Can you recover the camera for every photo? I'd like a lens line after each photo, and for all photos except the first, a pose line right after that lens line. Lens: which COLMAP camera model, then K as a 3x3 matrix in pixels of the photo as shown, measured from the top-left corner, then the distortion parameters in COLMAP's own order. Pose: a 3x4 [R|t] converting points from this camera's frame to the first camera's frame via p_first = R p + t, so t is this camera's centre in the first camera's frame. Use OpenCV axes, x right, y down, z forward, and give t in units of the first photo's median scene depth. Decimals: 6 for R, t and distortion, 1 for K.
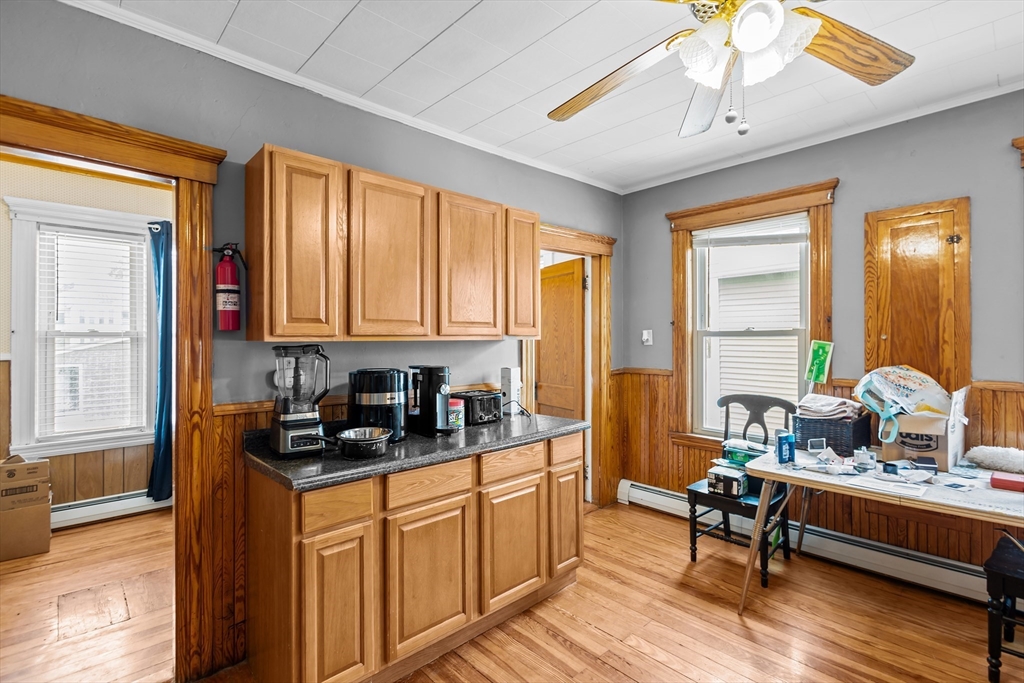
lens RADIAL K [[467.6, 0, 512.0], [0, 467.6, 341.5], [0, 0, 1]] dist [-0.000931, -0.000225]
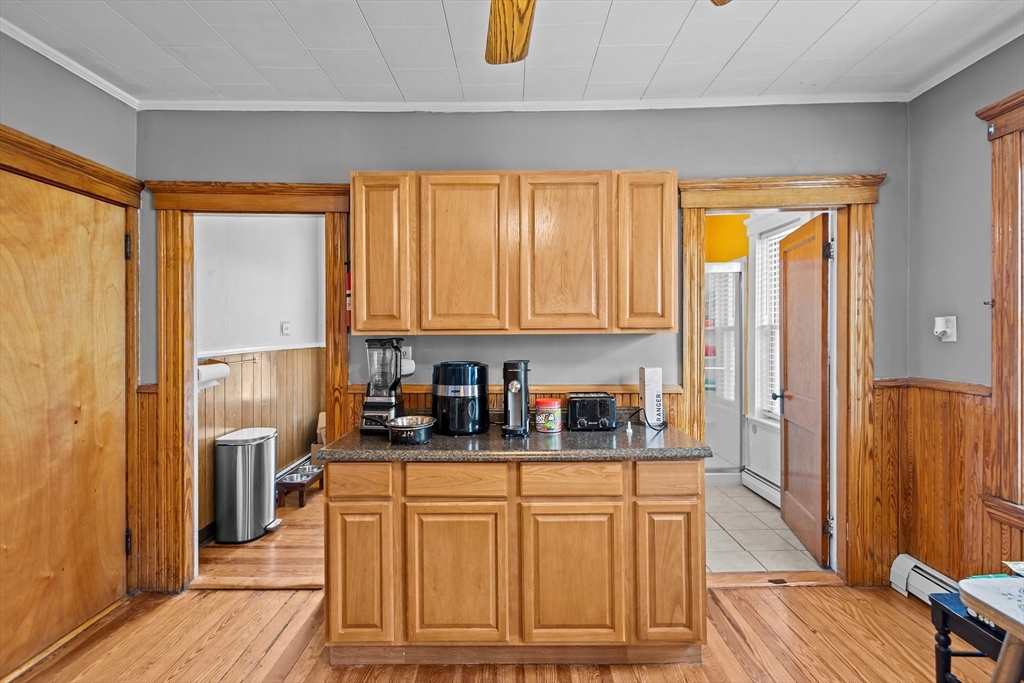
lens RADIAL K [[475.1, 0, 513.9], [0, 475.1, 340.0], [0, 0, 1]] dist [0.000732, -0.000312]
pose [[0.732070, 0.008348, -0.681179, 0.503204], [-0.001017, 0.999937, 0.011161, -0.001437], [0.681229, -0.007478, 0.732032, 0.306171]]
